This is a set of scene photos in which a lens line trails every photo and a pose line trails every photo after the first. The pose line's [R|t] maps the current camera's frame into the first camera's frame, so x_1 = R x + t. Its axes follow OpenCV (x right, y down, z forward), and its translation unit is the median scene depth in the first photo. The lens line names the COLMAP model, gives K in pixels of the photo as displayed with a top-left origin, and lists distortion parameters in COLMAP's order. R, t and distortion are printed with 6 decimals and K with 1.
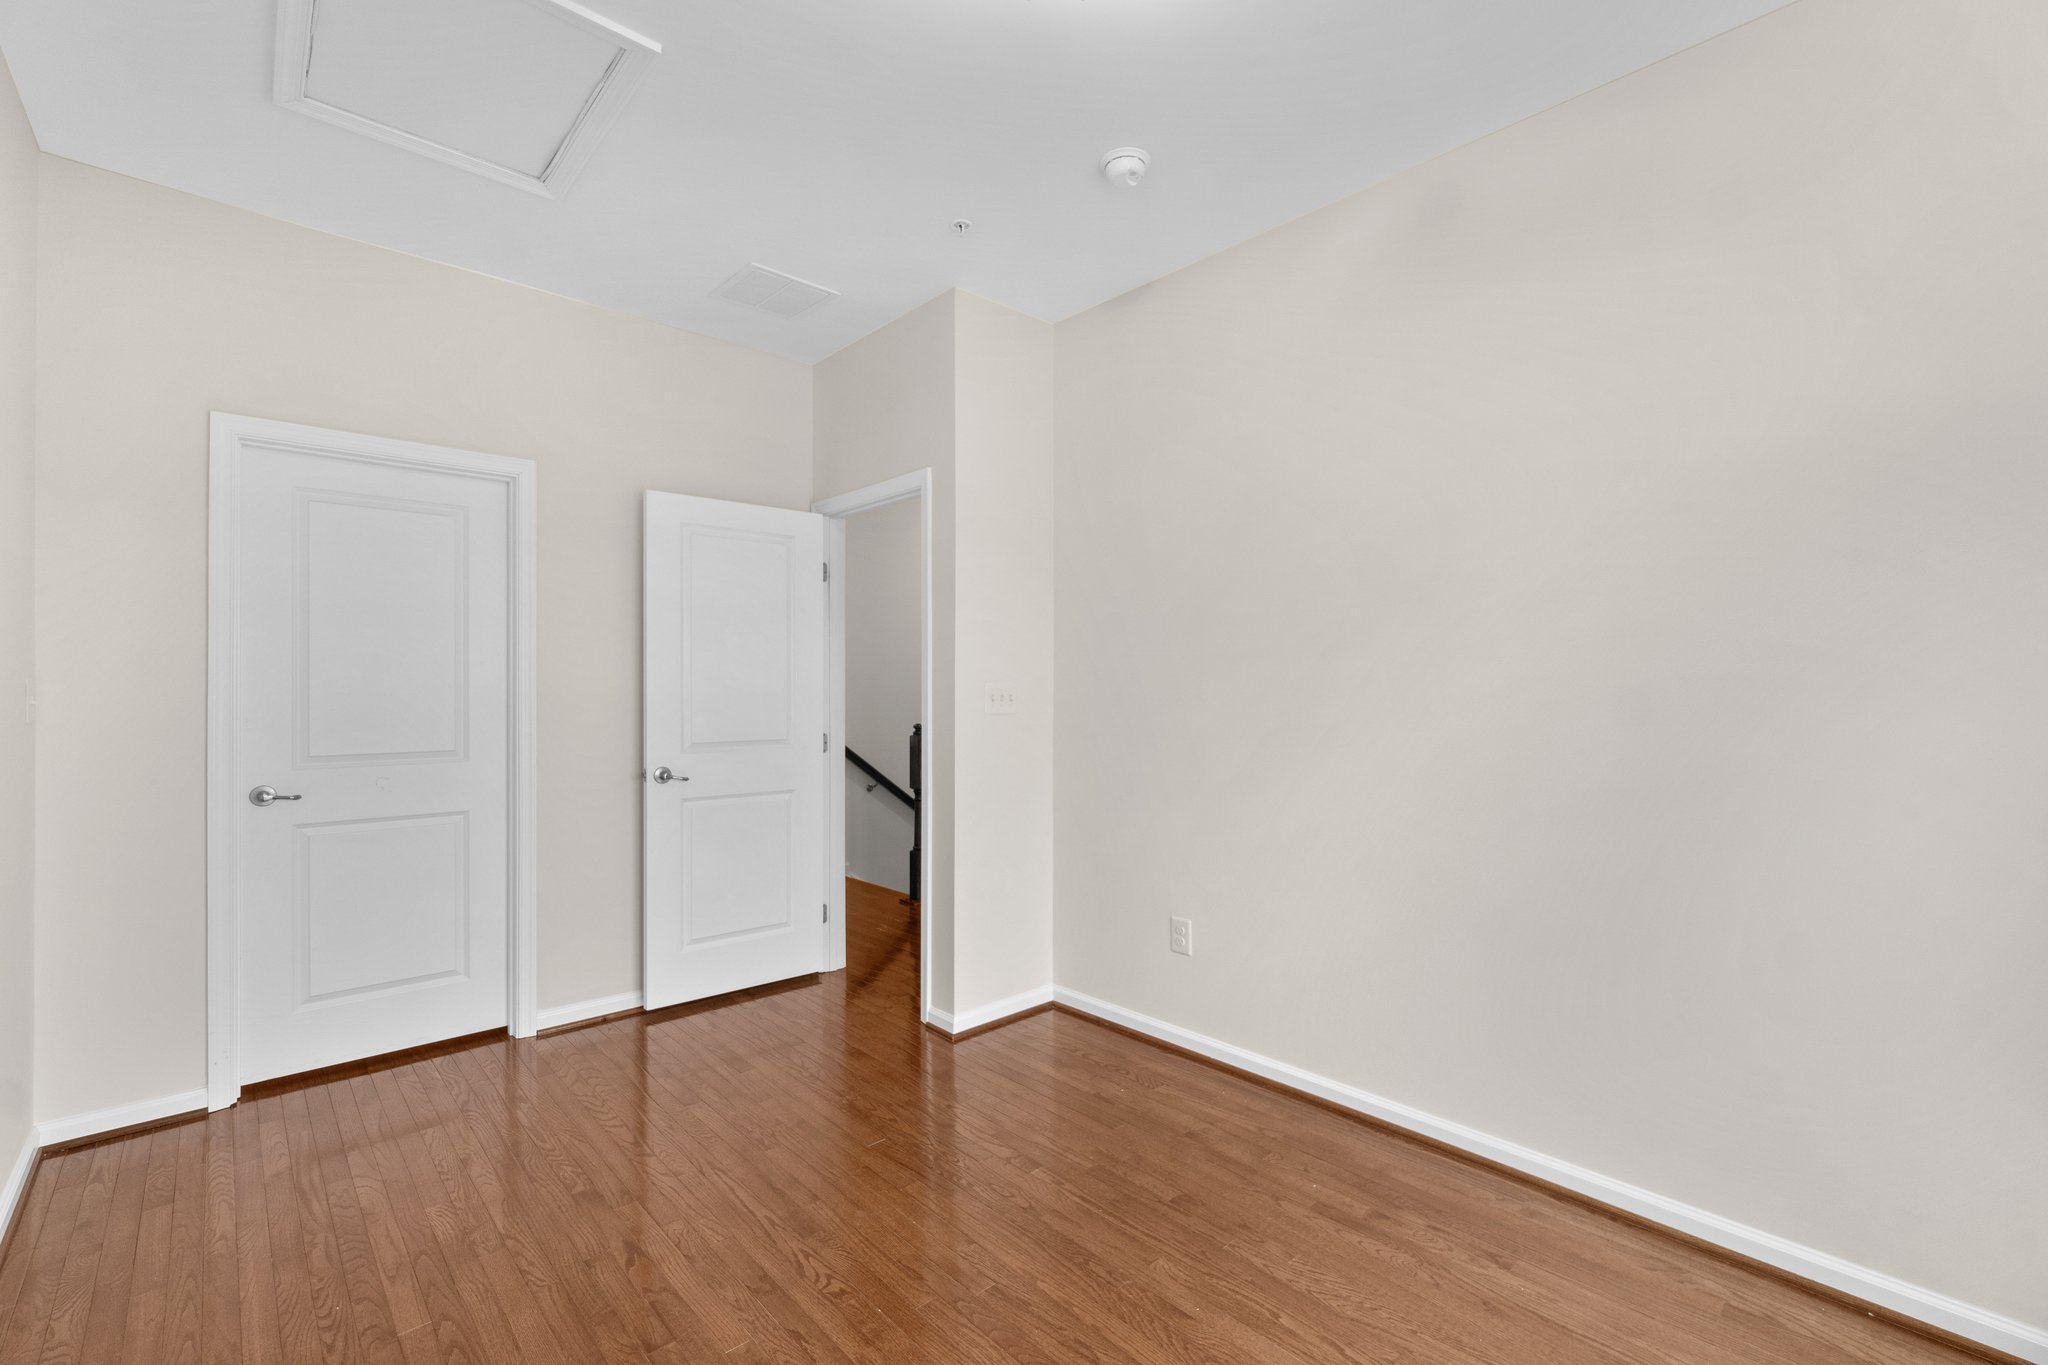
lens RADIAL K [[884.8, 0, 1012.0], [0, 884.8, 689.5], [0, 0, 1]] dist [-0.003616, 0.001039]
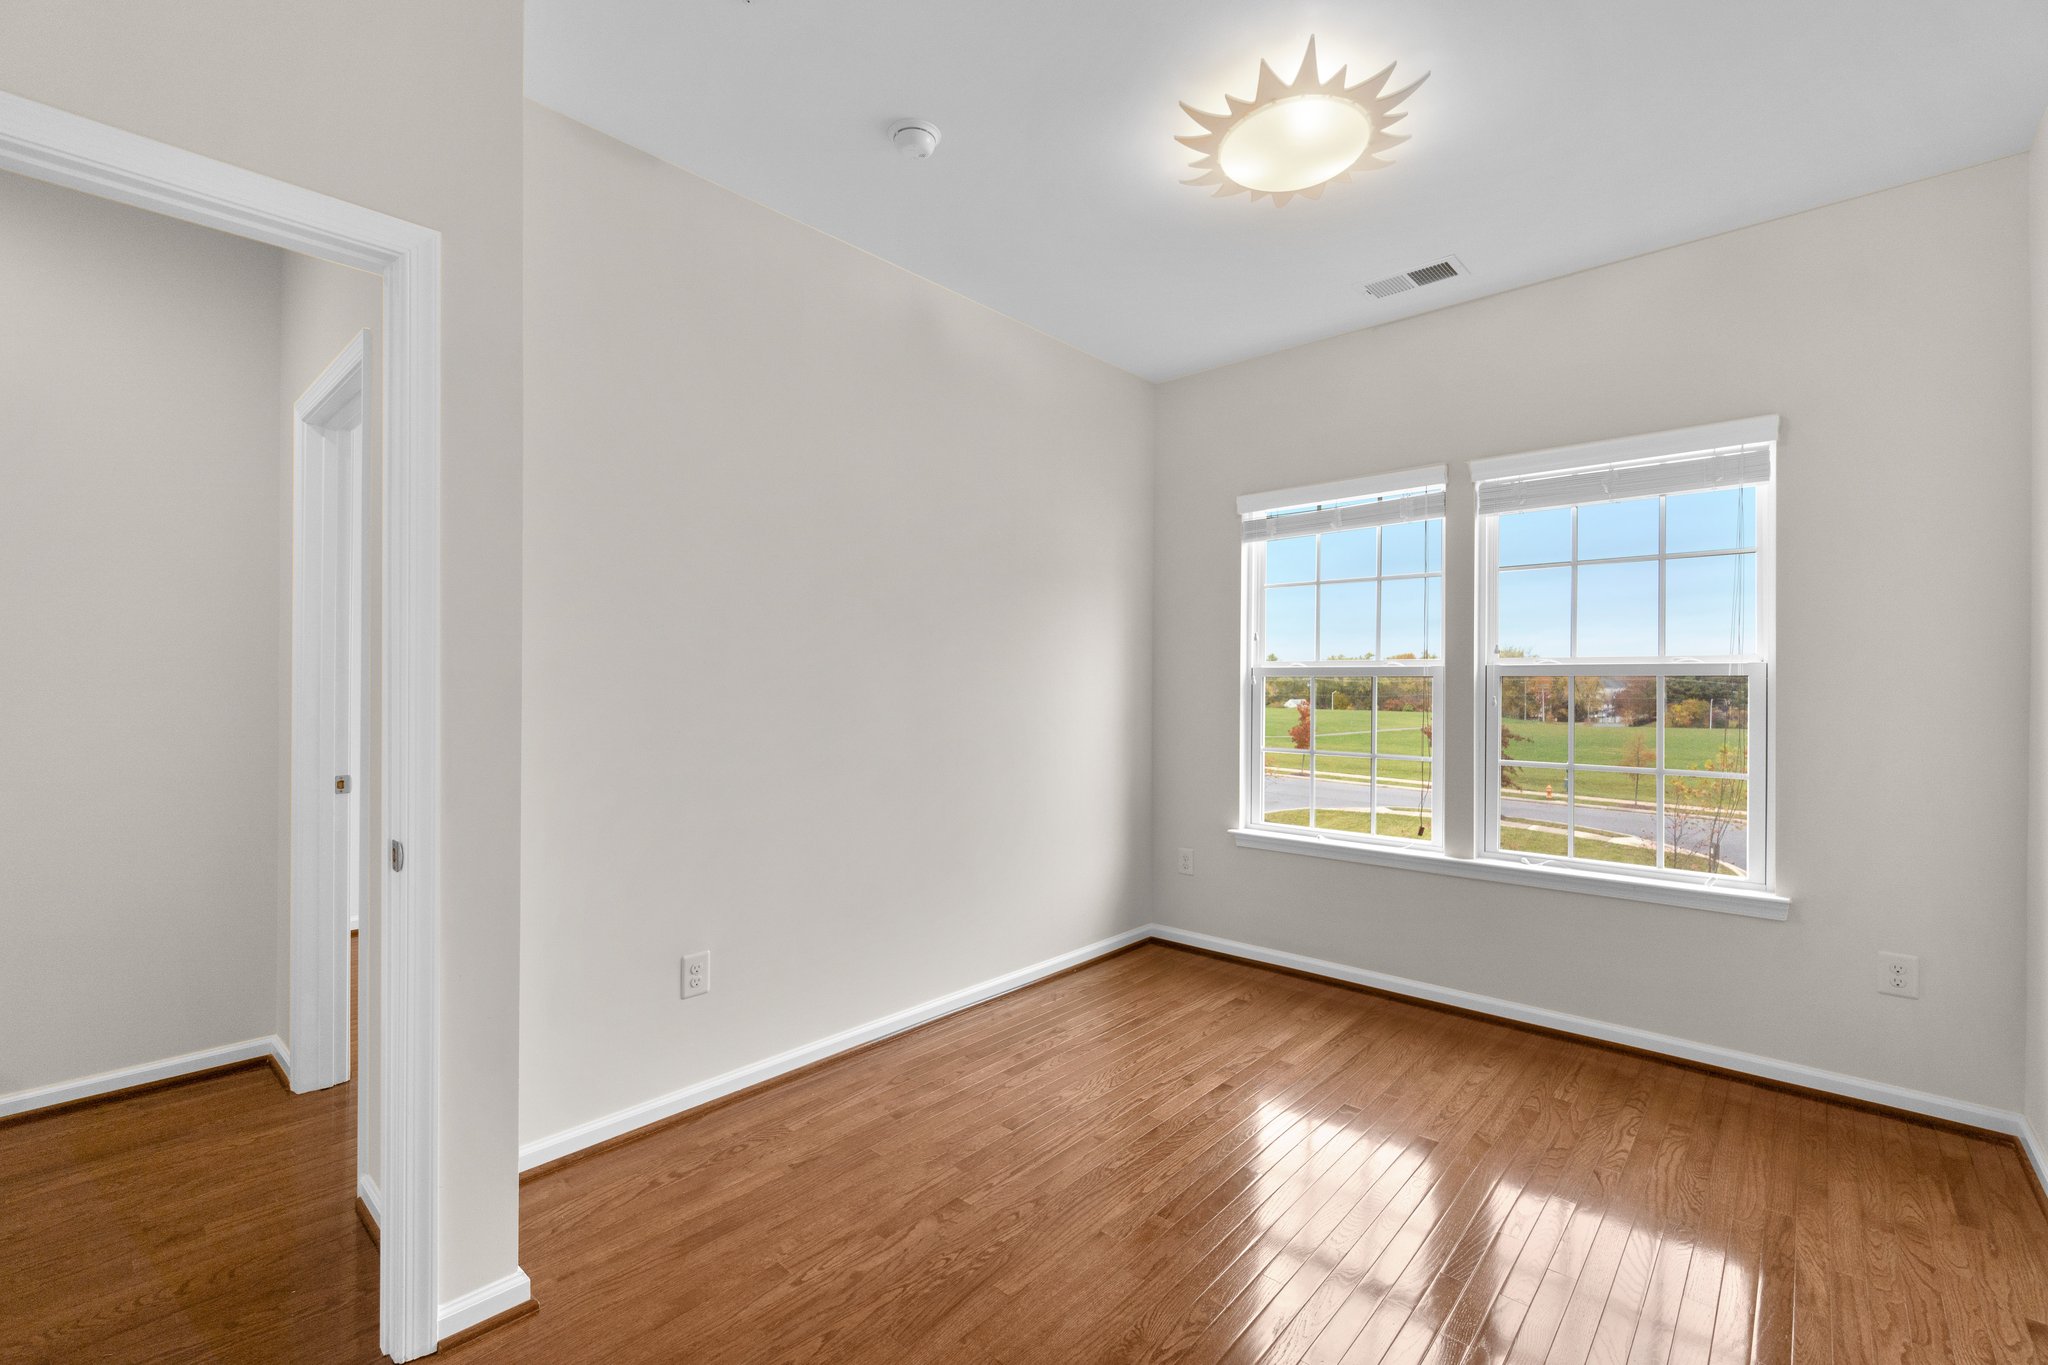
lens RADIAL K [[884.8, 0, 1027.2], [0, 884.8, 684.4], [0, 0, 1]] dist [-0.003616, 0.001039]
pose [[-0.099066, -0.002668, 0.995077, -0.803969], [-0.000096, 0.999996, 0.002671, 0.002770], [-0.995081, 0.000169, -0.099066, 0.924447]]
